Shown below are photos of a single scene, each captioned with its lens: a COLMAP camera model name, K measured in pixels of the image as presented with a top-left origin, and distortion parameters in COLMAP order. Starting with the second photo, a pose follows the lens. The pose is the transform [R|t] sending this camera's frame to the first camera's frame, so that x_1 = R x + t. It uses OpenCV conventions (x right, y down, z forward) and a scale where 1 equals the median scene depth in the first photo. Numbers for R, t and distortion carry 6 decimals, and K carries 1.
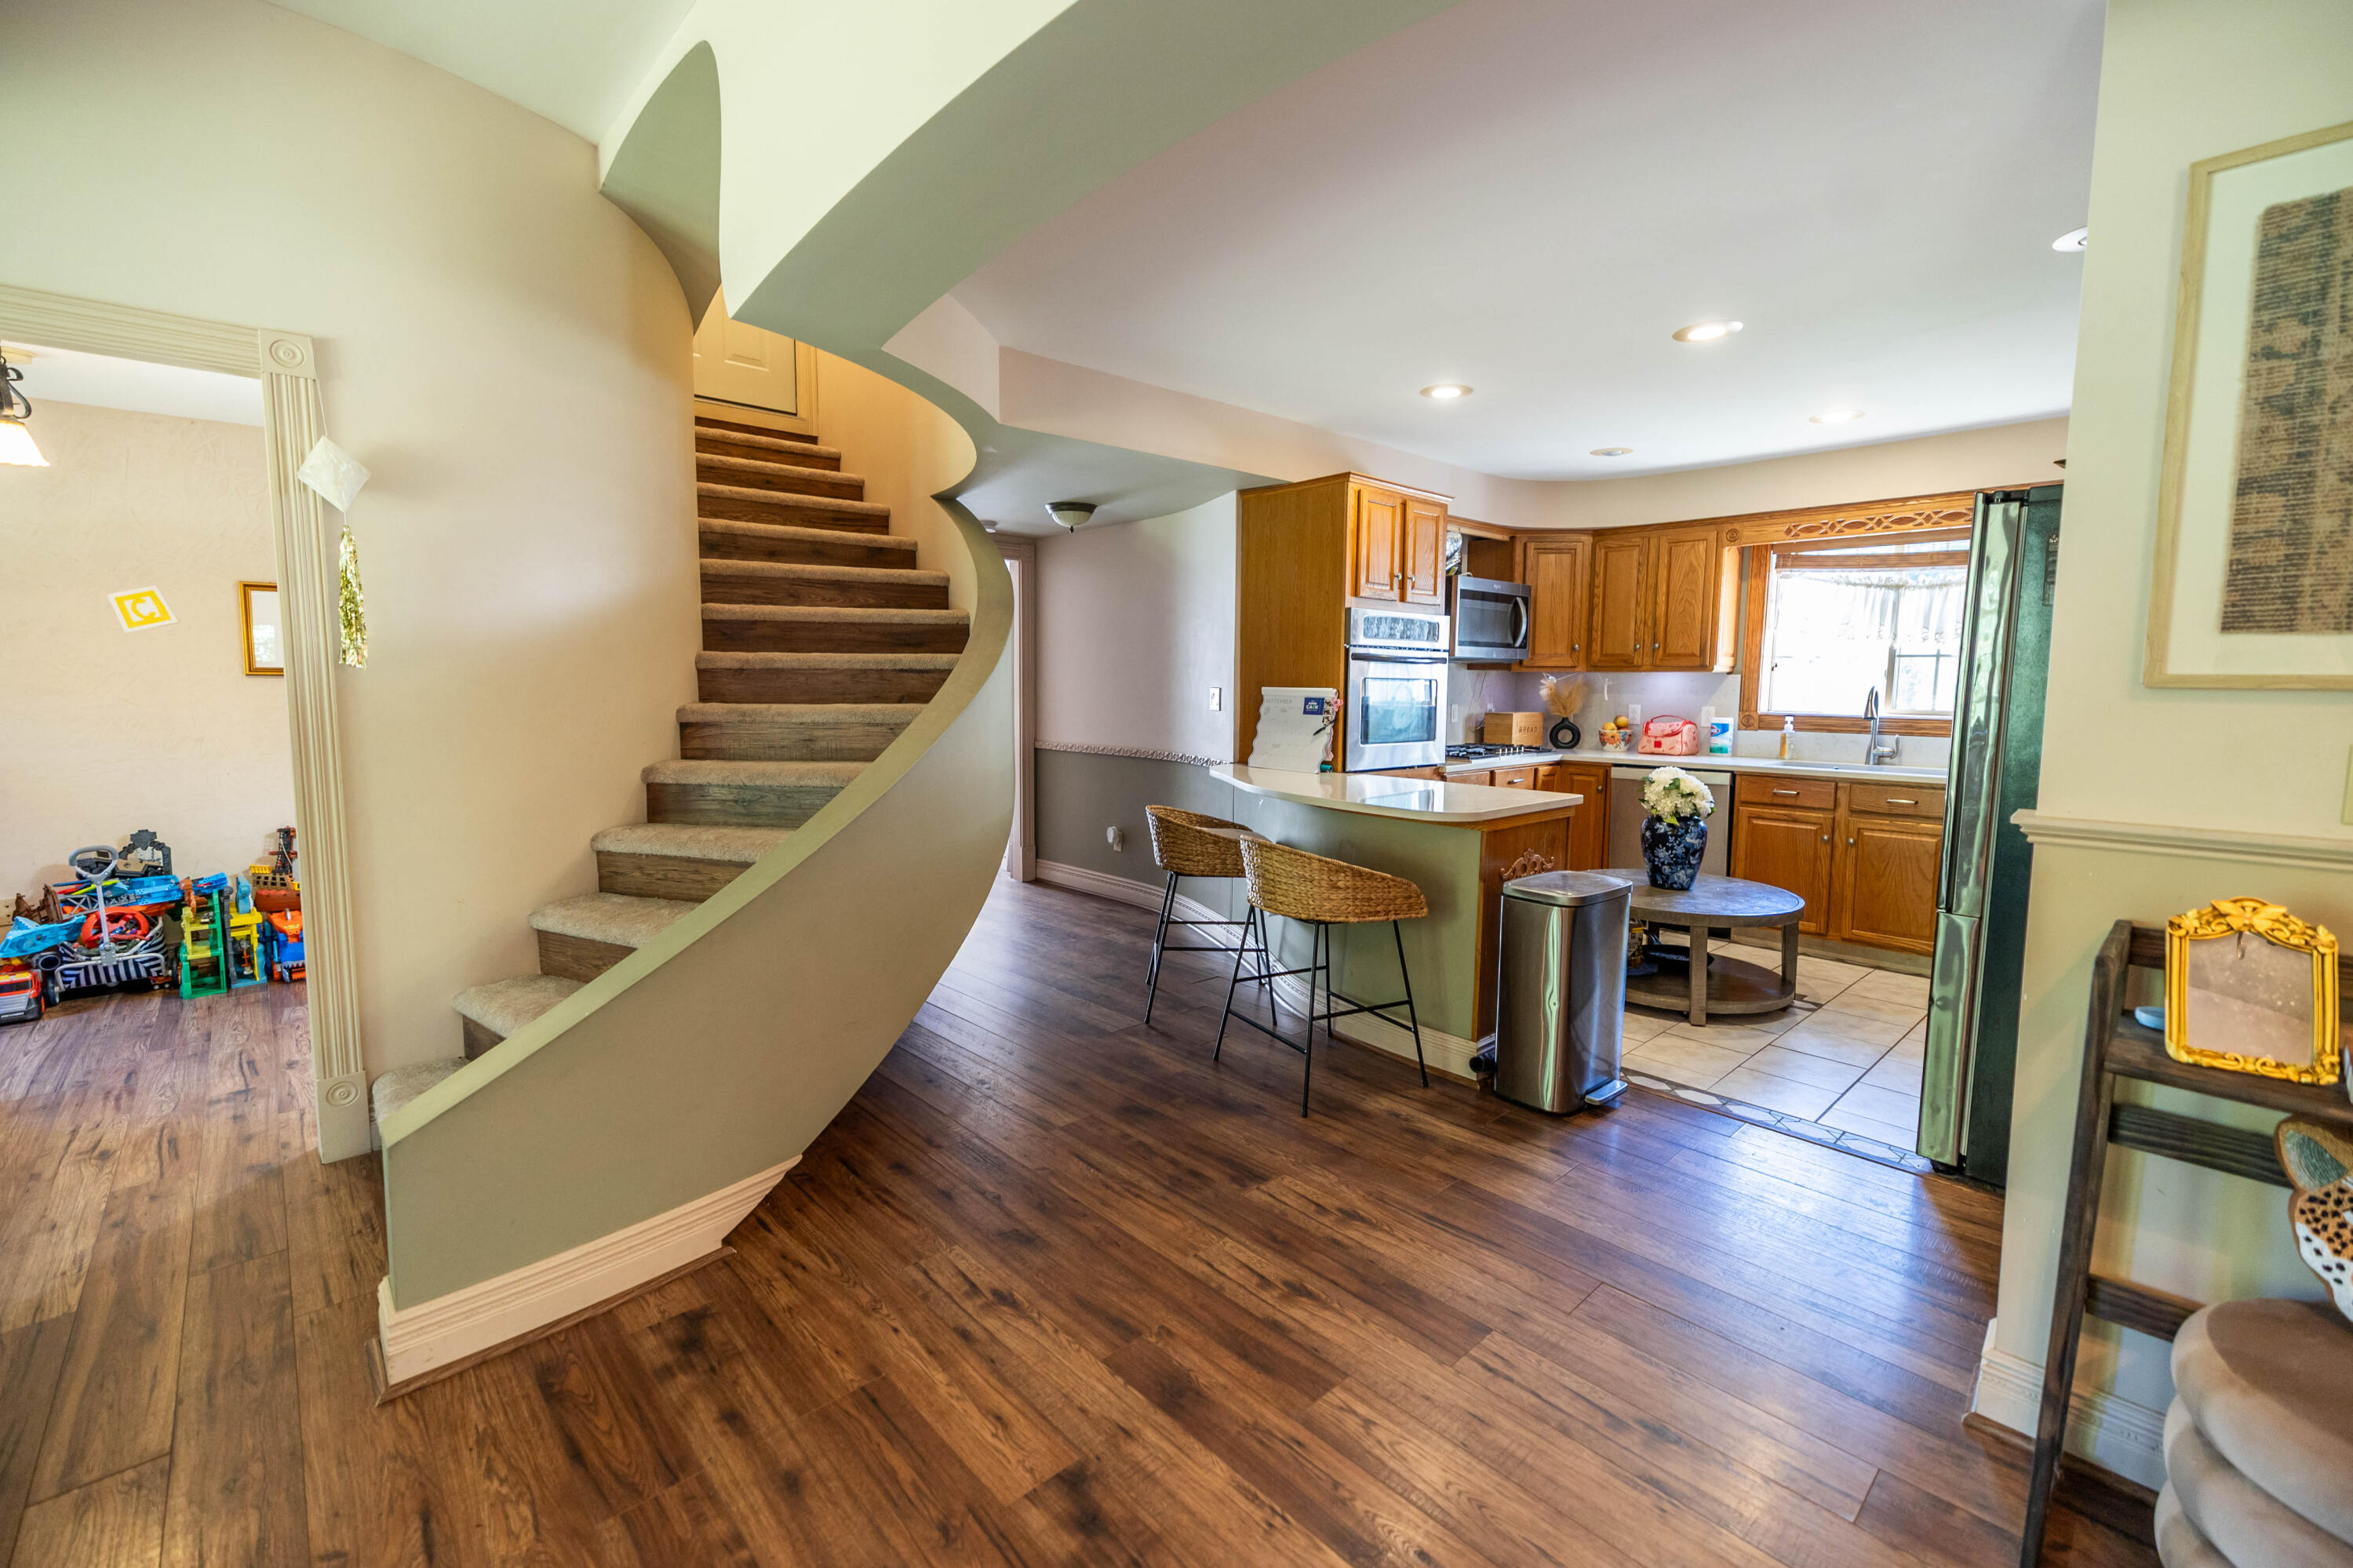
lens RADIAL K [[996.9, 0, 1172.2], [0, 996.9, 769.1], [0, 0, 1]] dist [0.001113, -0.000137]
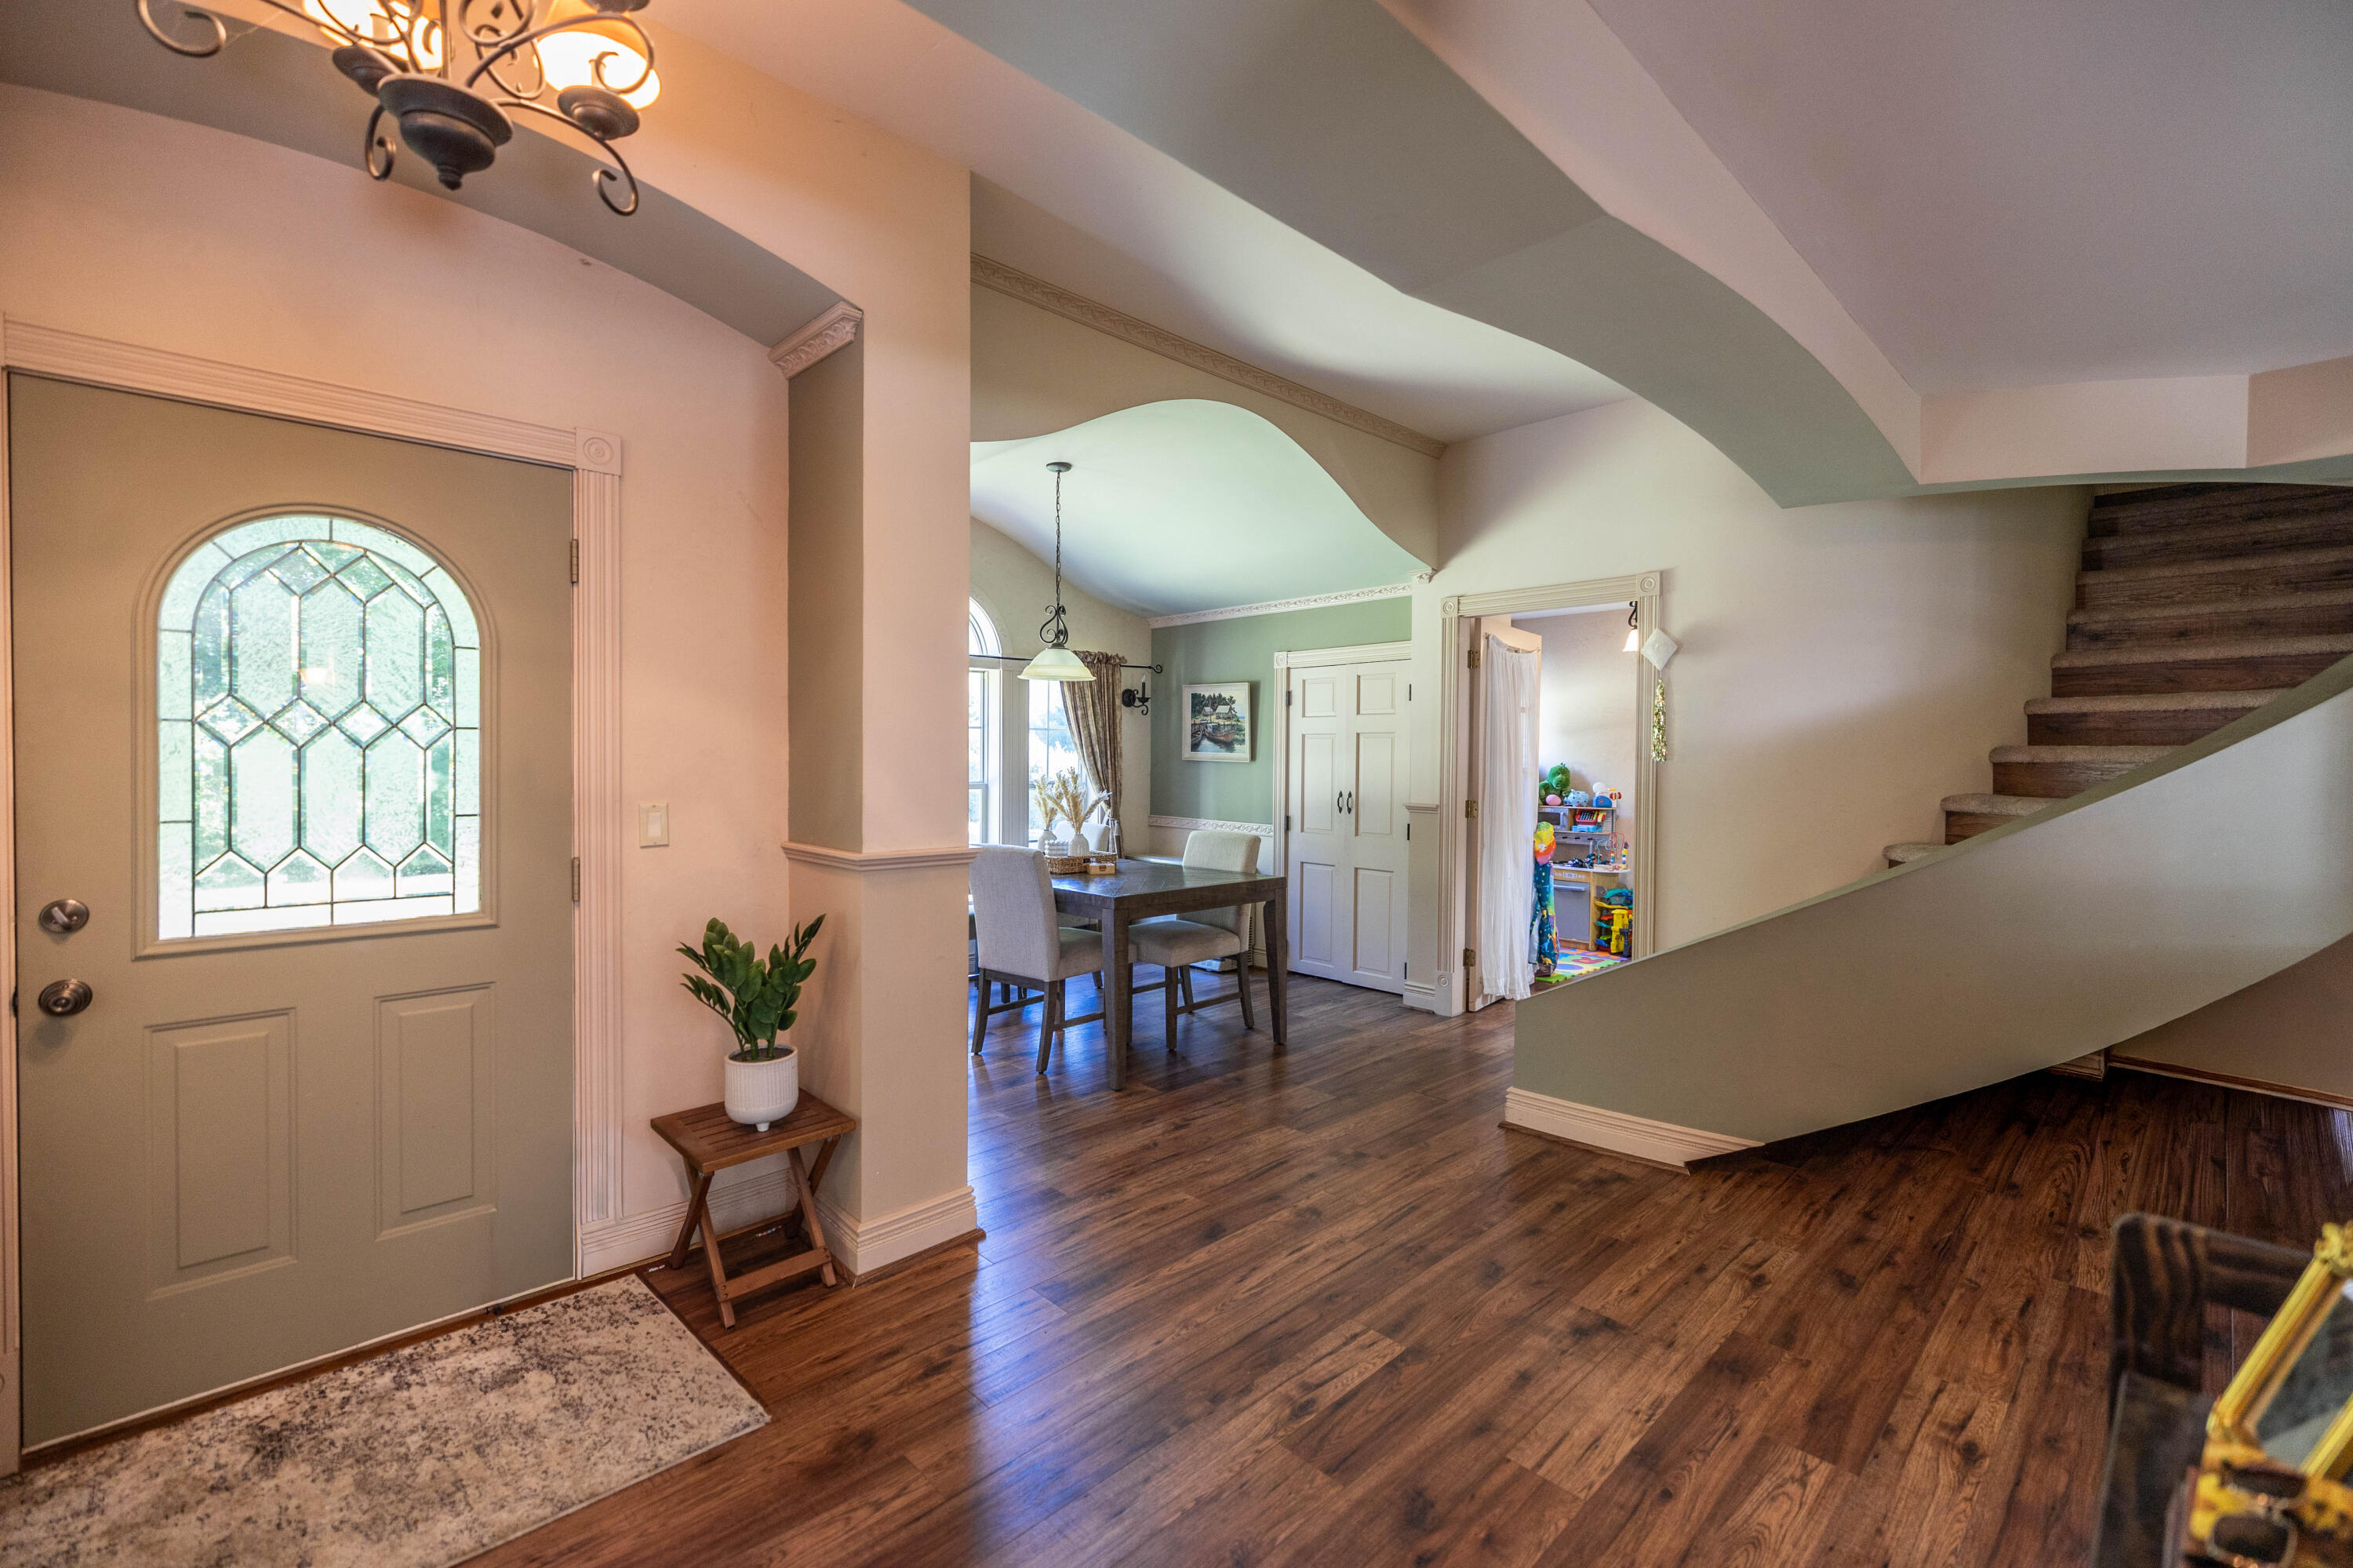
lens RADIAL K [[997.1, 0, 1162.7], [0, 997.1, 769.7], [0, 0, 1]] dist [0.001113, -0.000137]
pose [[0.001817, 0.013535, -0.999907, 0.660003], [-0.100563, 0.994842, 0.013284, -0.020887], [0.994929, 0.100529, 0.003169, 0.132990]]
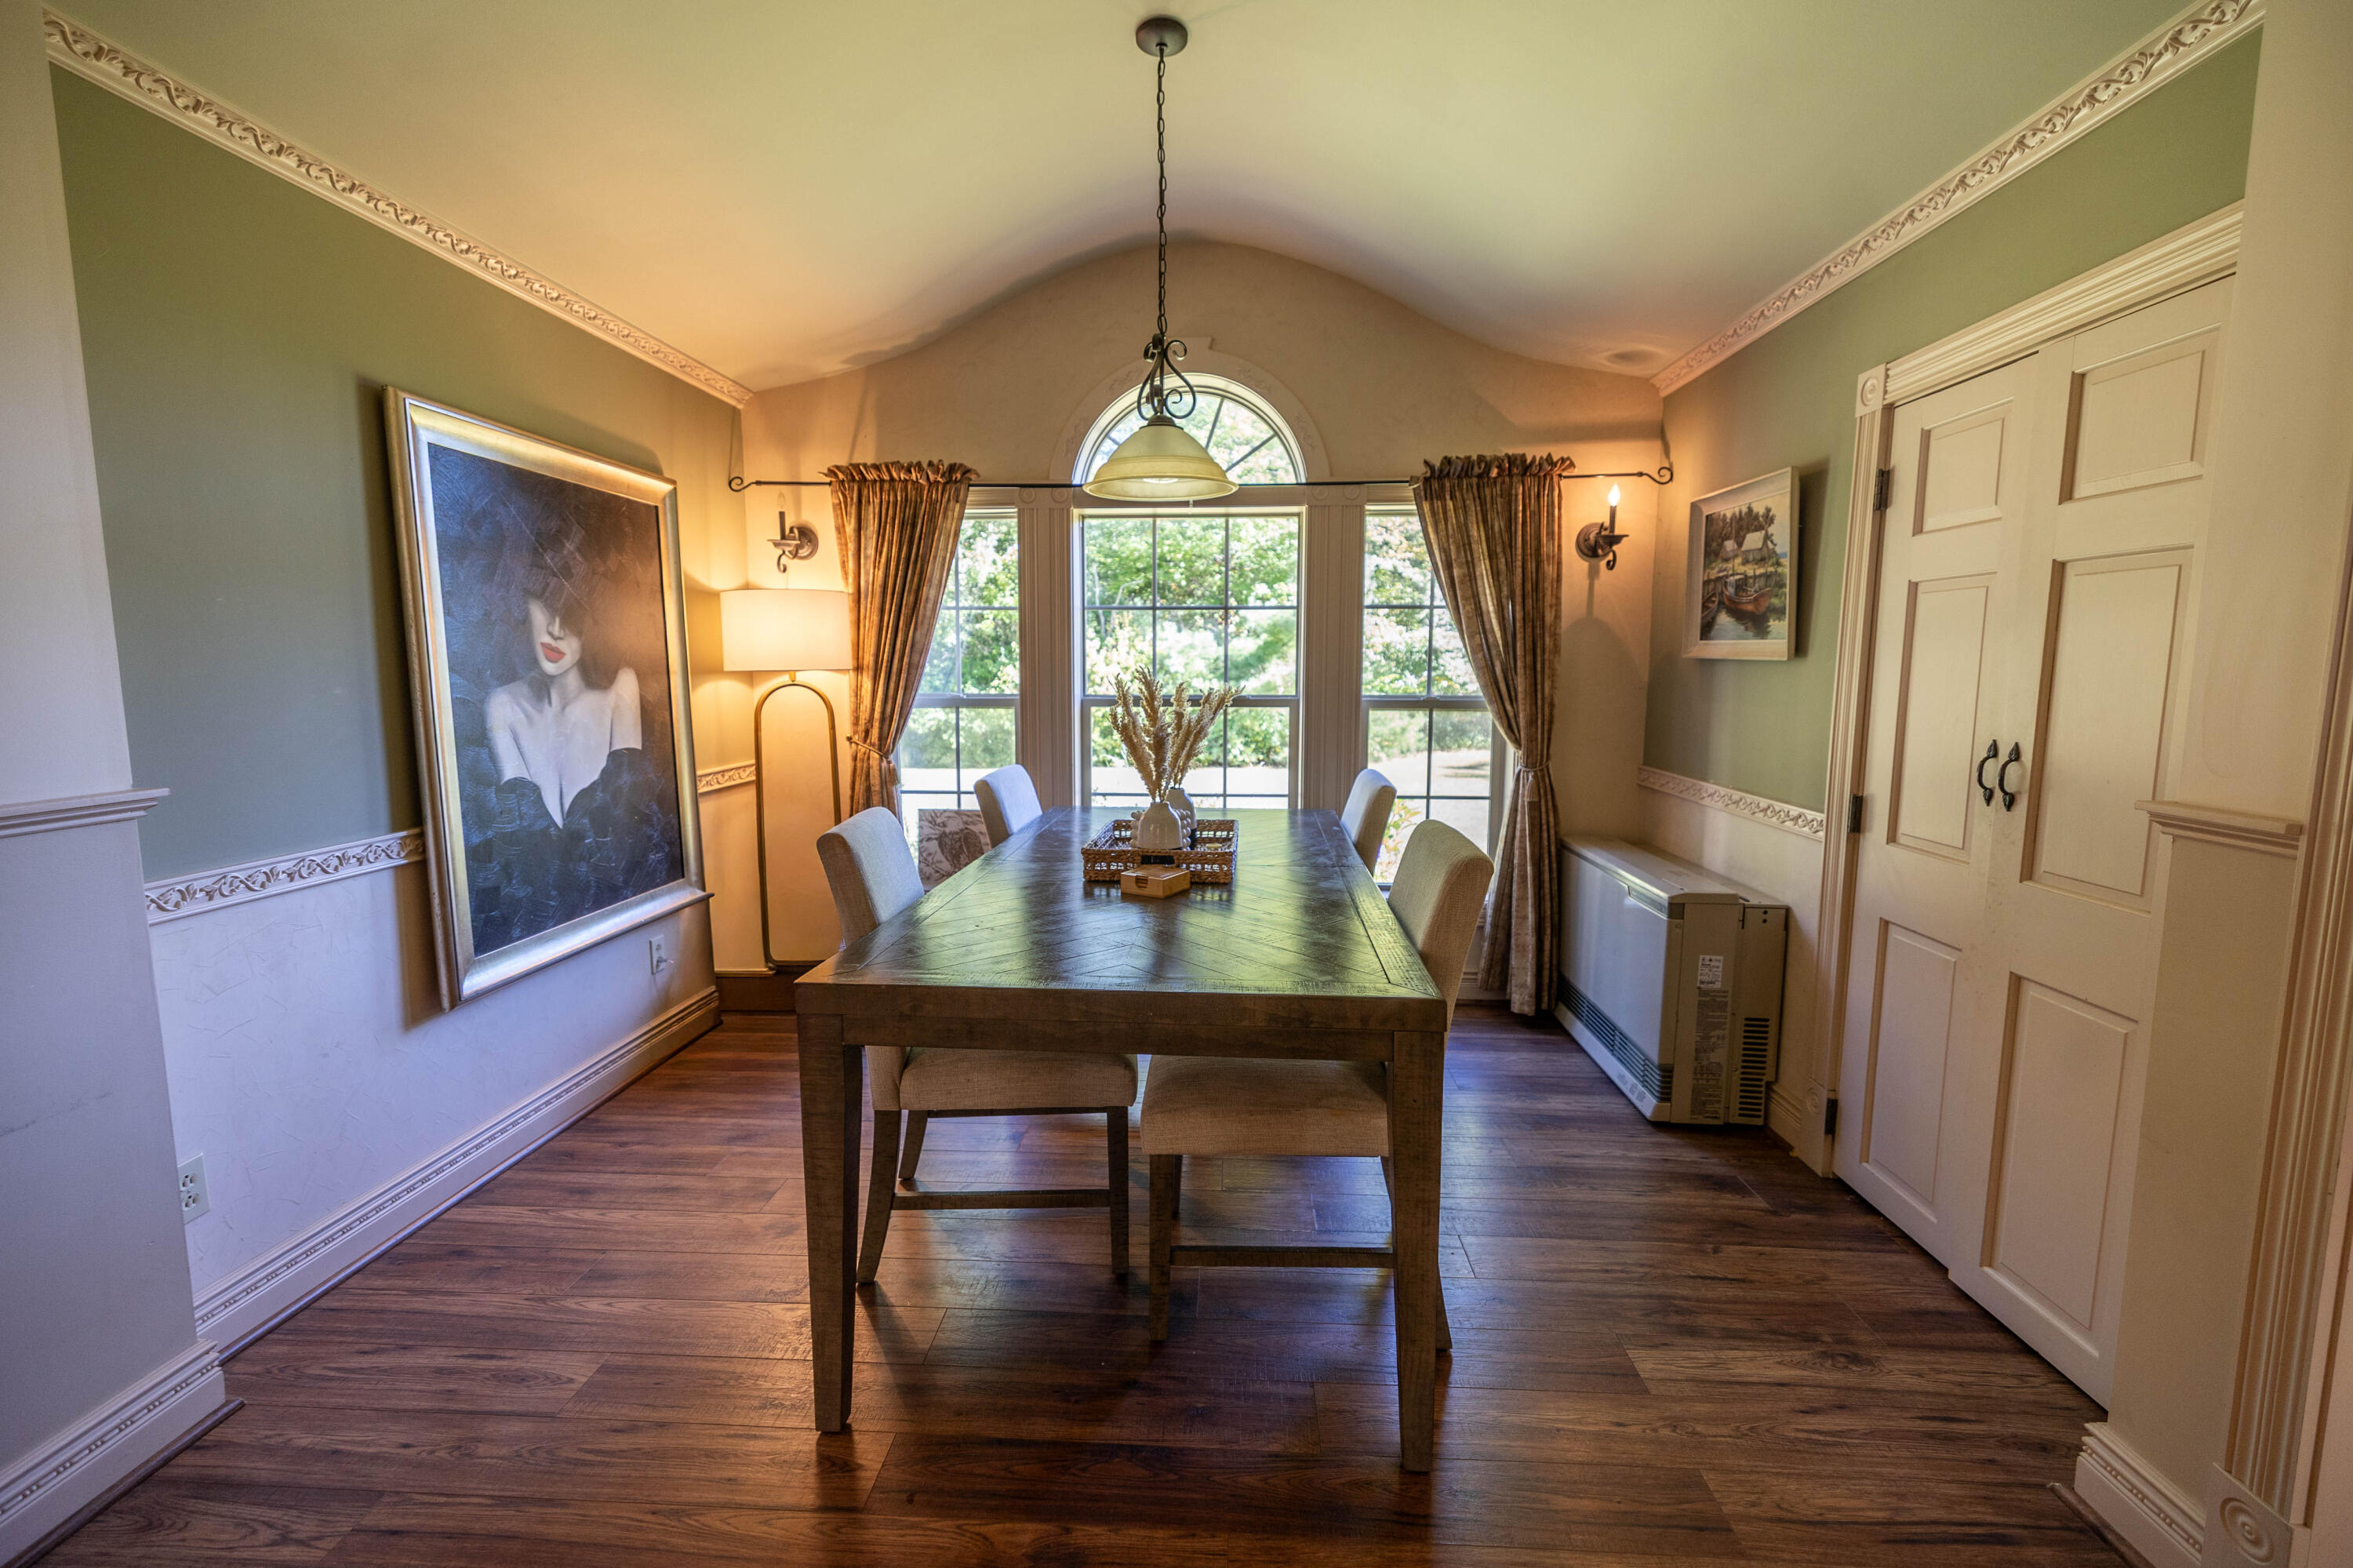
lens RADIAL K [[997.1, 0, 1162.8], [0, 997.1, 772.8], [0, 0, 1]] dist [0.001113, -0.000137]
pose [[-0.709675, 0.068824, -0.701160, -0.350678], [-0.077134, 0.981644, 0.174426, -0.039300], [0.700294, 0.177869, -0.691340, 0.533442]]
